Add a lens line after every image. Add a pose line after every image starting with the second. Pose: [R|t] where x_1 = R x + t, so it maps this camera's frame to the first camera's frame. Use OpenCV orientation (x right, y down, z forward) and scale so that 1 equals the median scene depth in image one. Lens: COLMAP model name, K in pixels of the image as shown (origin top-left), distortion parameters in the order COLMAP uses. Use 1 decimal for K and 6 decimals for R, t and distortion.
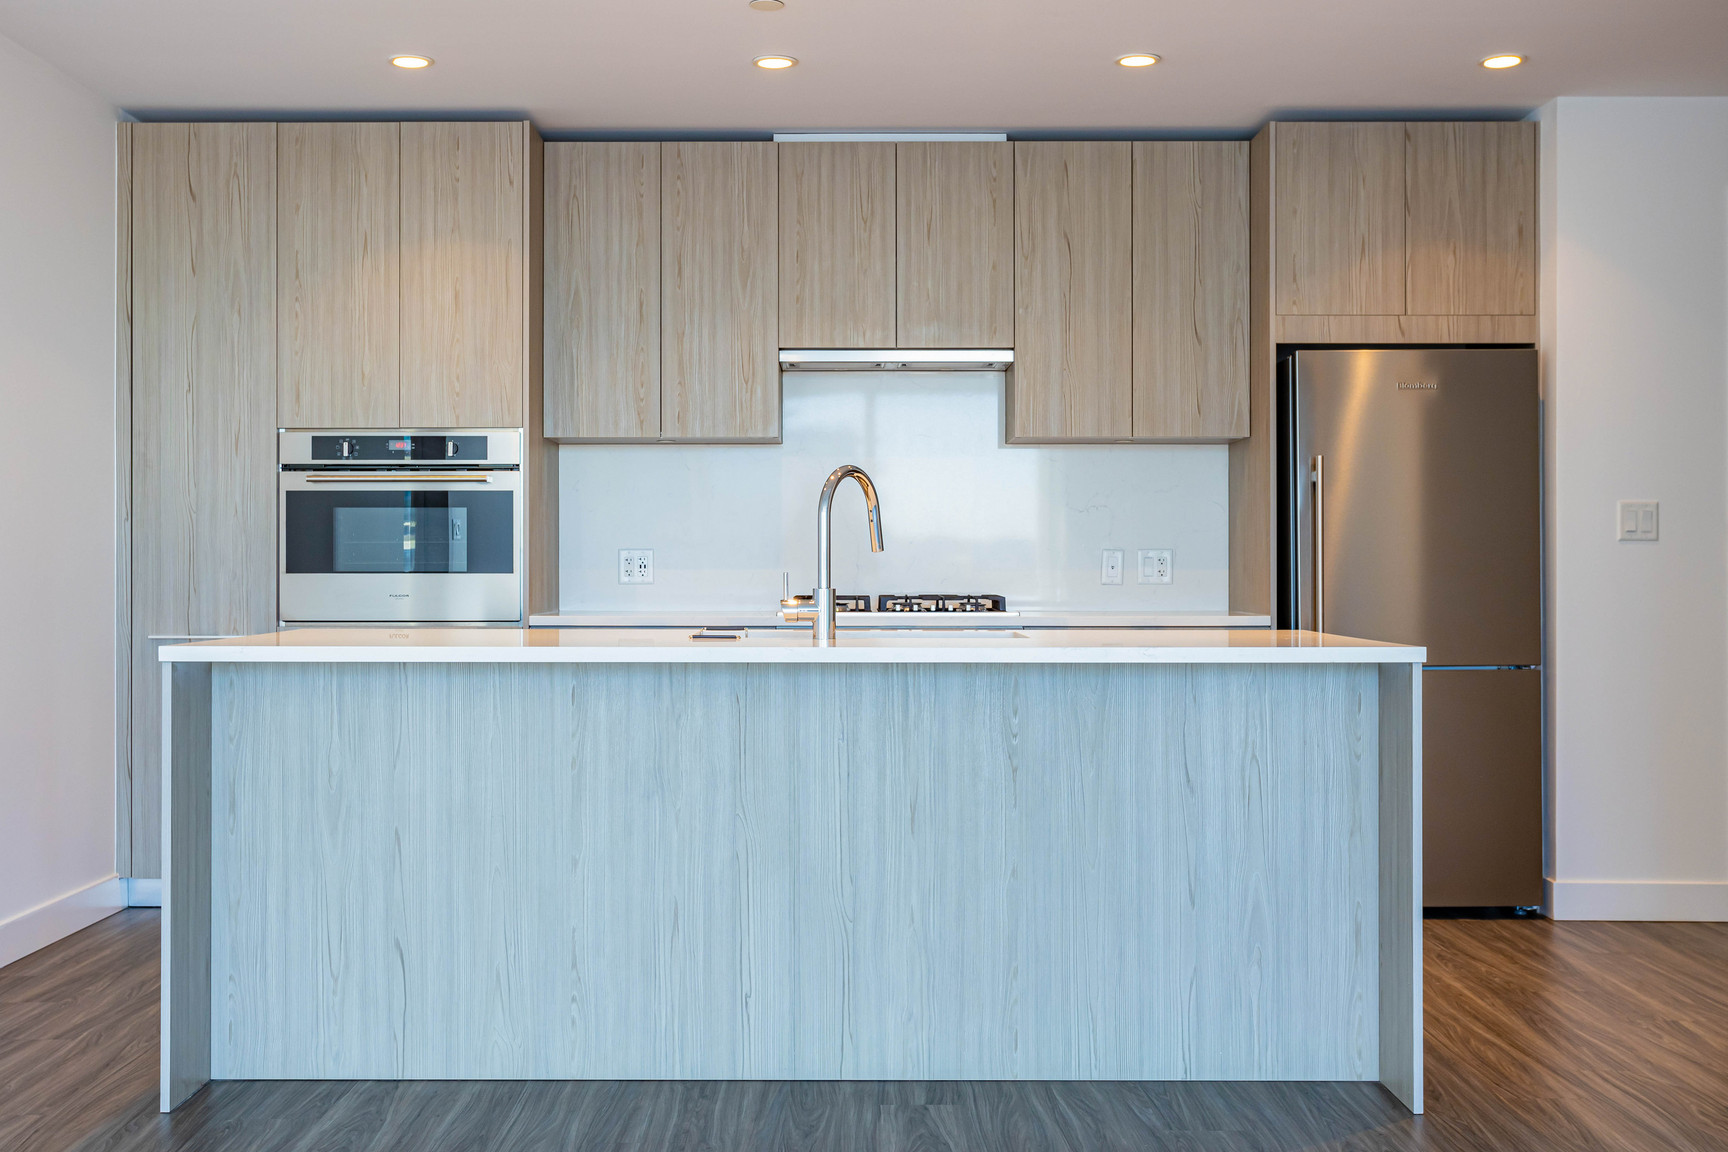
lens RADIAL K [[1876.4, 0, 864.0], [0, 1876.4, 576.0], [0, 0, 1]] dist [-0.004511, -0.006738]
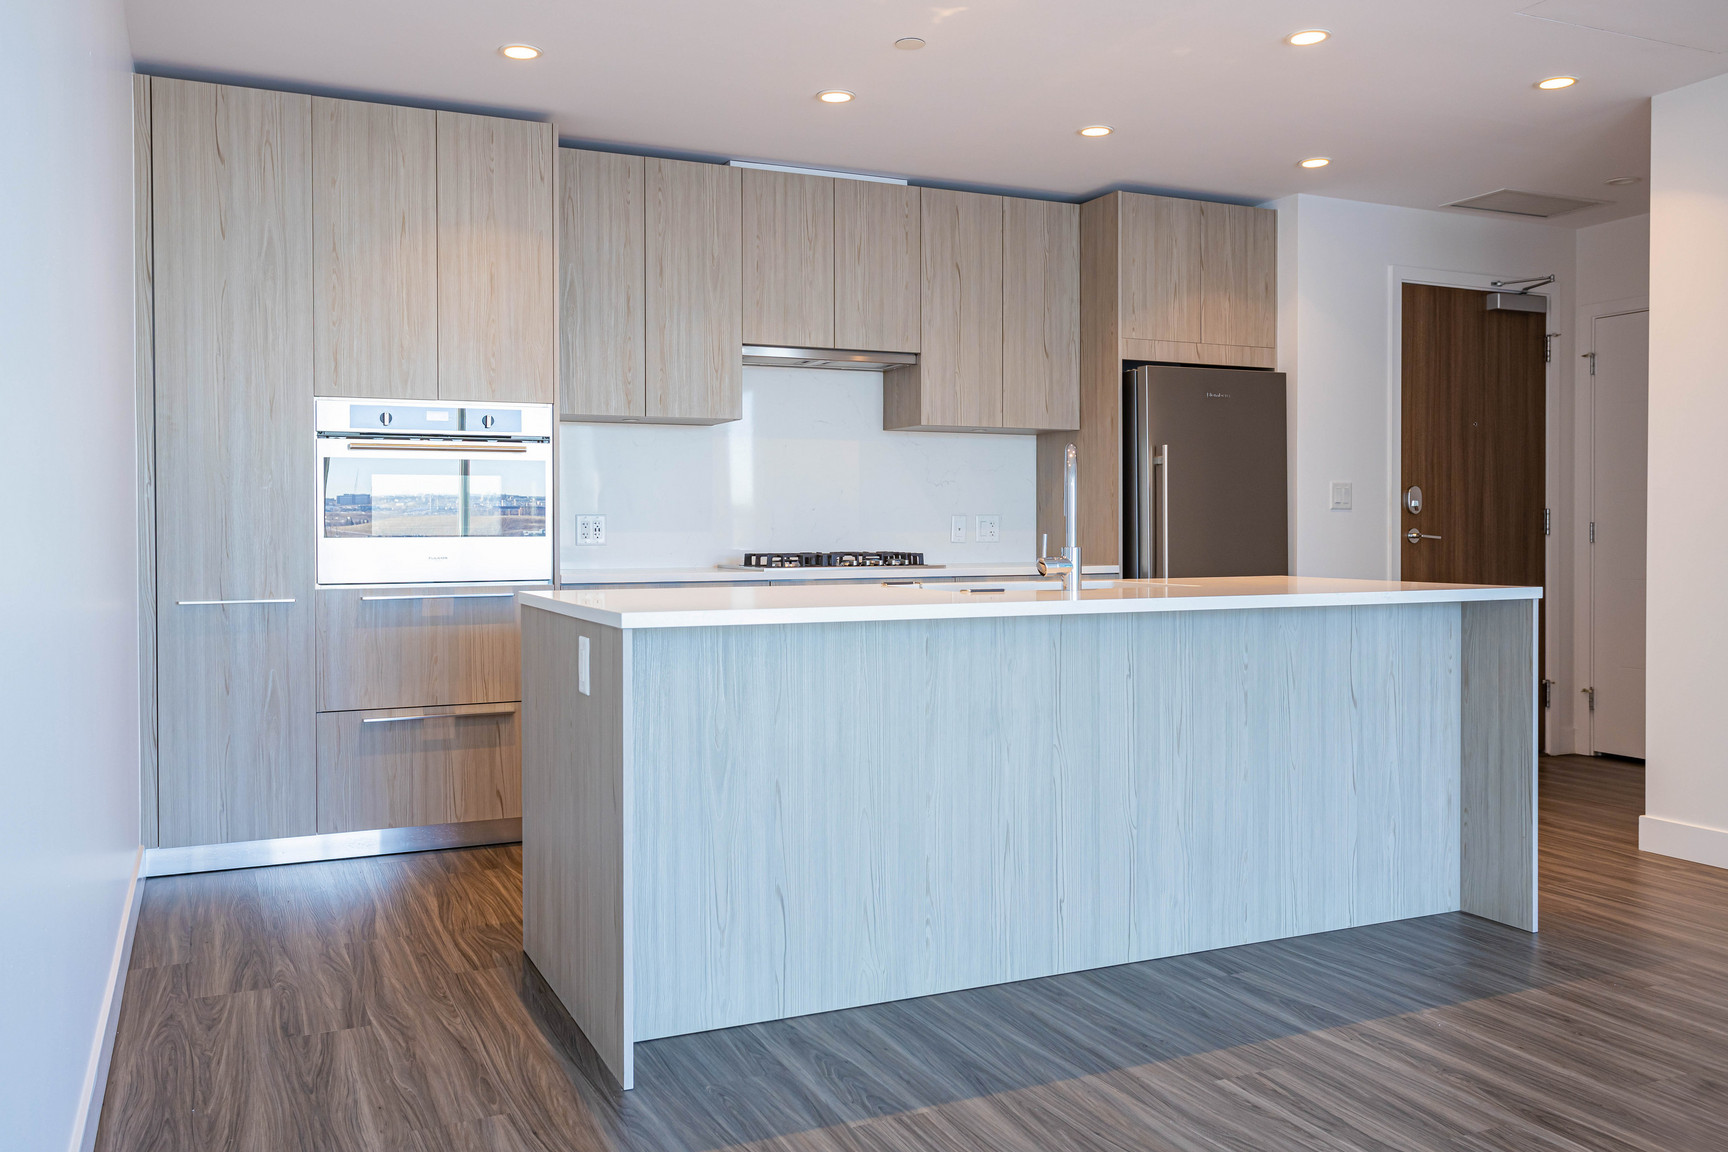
lens RADIAL K [[1385.3, 0, 864.0], [0, 1385.3, 552.6], [0, 0, 1]] dist [0.003308, 0.005531]
pose [[0.910353, -0.010390, 0.413702, -0.351110], [0.005245, 0.999894, 0.013571, -0.002019], [-0.413799, -0.010184, 0.910311, 0.185001]]
